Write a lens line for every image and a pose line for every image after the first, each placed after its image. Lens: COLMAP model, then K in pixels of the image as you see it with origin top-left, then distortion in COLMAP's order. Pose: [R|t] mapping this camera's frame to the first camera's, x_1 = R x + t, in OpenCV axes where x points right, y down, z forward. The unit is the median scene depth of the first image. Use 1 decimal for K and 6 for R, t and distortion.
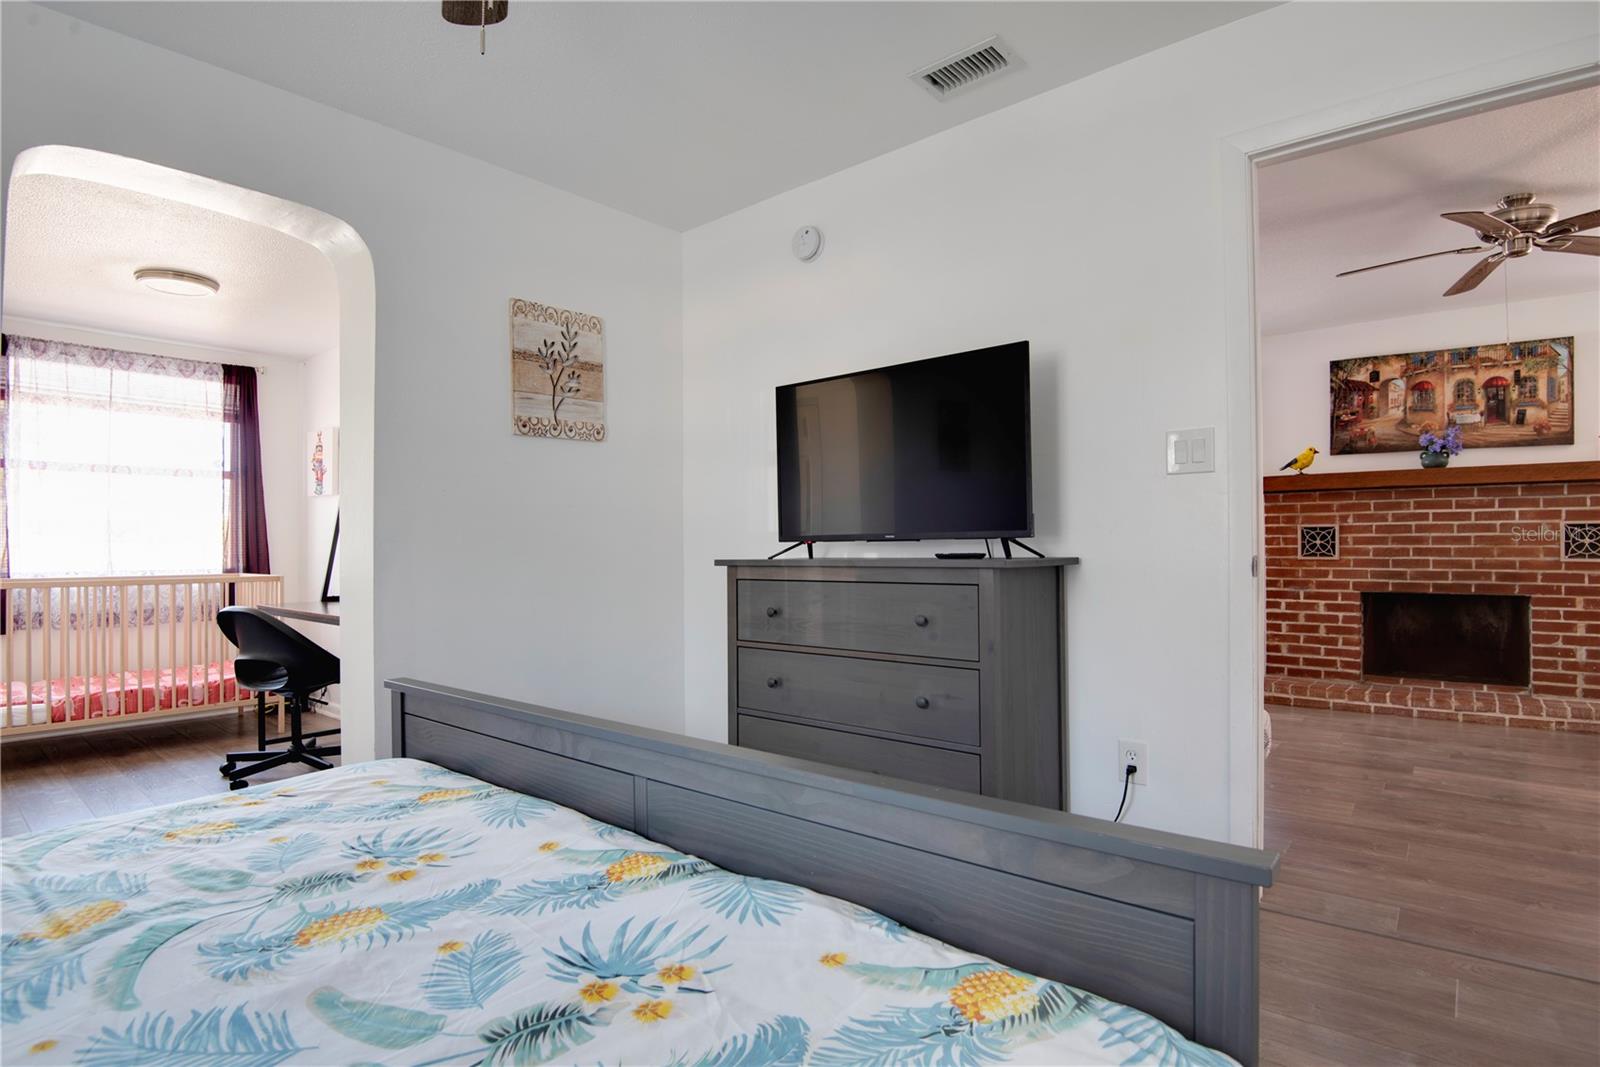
lens RADIAL K [[855.1, 0, 844.0], [0, 855.1, 535.3], [0, 0, 1]] dist [-0.048960, -0.000219]
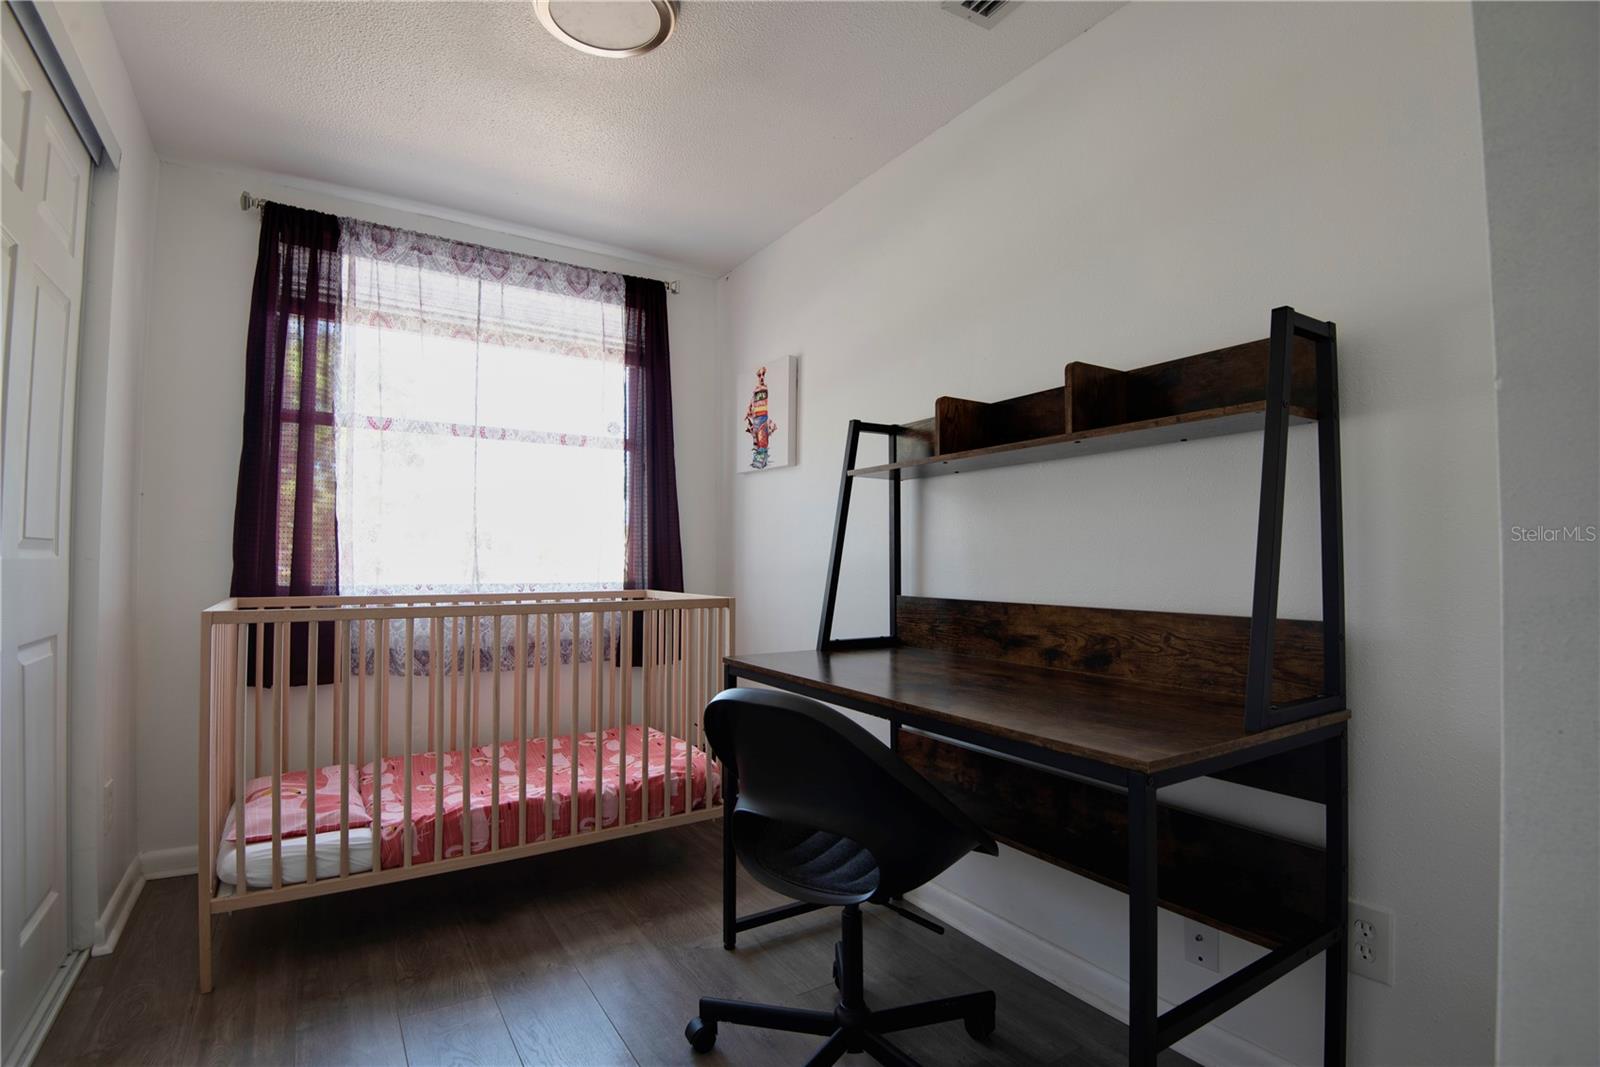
lens RADIAL K [[855.1, 0, 844.0], [0, 855.1, 535.3], [0, 0, 1]] dist [-0.048960, -0.000219]
pose [[0.950779, -0.002893, -0.309858, -0.416324], [-0.002005, 0.999878, -0.015488, 0.014042], [0.309865, 0.015347, 0.950657, 0.461033]]
